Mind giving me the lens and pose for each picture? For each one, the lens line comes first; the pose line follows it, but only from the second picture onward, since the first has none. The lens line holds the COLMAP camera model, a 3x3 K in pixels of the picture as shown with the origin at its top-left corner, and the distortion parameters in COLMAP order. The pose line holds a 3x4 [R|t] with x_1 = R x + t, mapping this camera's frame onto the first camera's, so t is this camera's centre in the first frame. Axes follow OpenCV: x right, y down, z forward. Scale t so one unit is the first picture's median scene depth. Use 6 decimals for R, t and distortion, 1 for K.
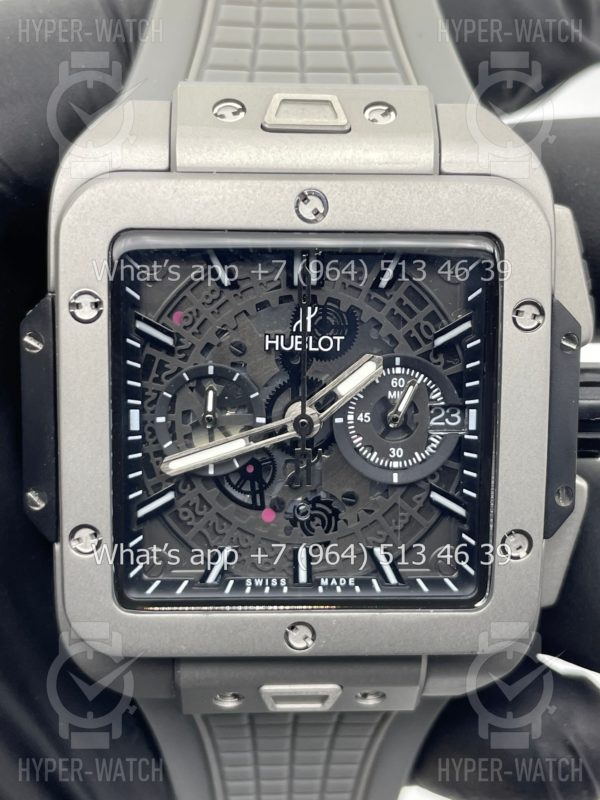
lens RADIAL K [[1208.7, 0, 300.0], [0, 1208.7, 400.0], [0, 0, 1]] dist [0.095886, -0.005007]
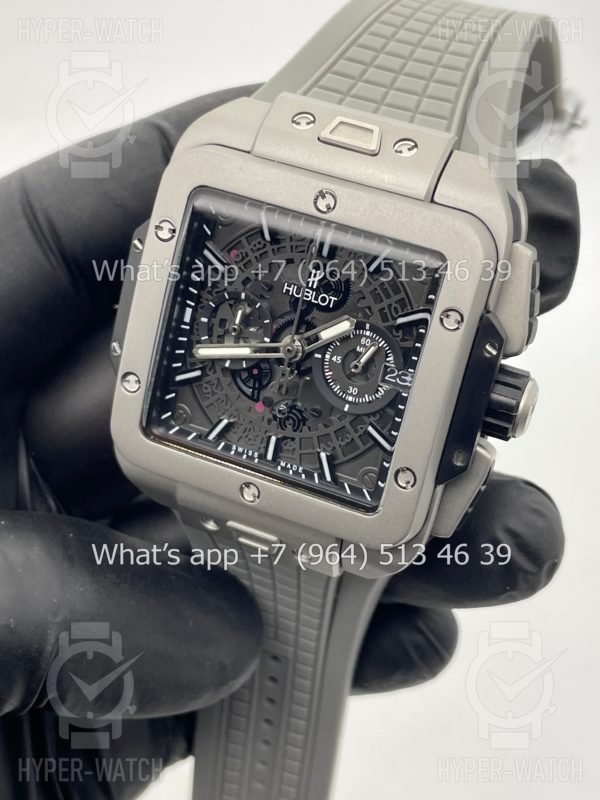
lens RADIAL K [[1208.7, 0, 300.0], [0, 1208.7, 400.0], [0, 0, 1]] dist [0.095886, -0.005007]
pose [[0.907461, 0.295344, -0.298809, 0.443573], [-0.276846, 0.955325, 0.103488, -0.072623], [0.316024, -0.011188, 0.948685, -0.328434]]
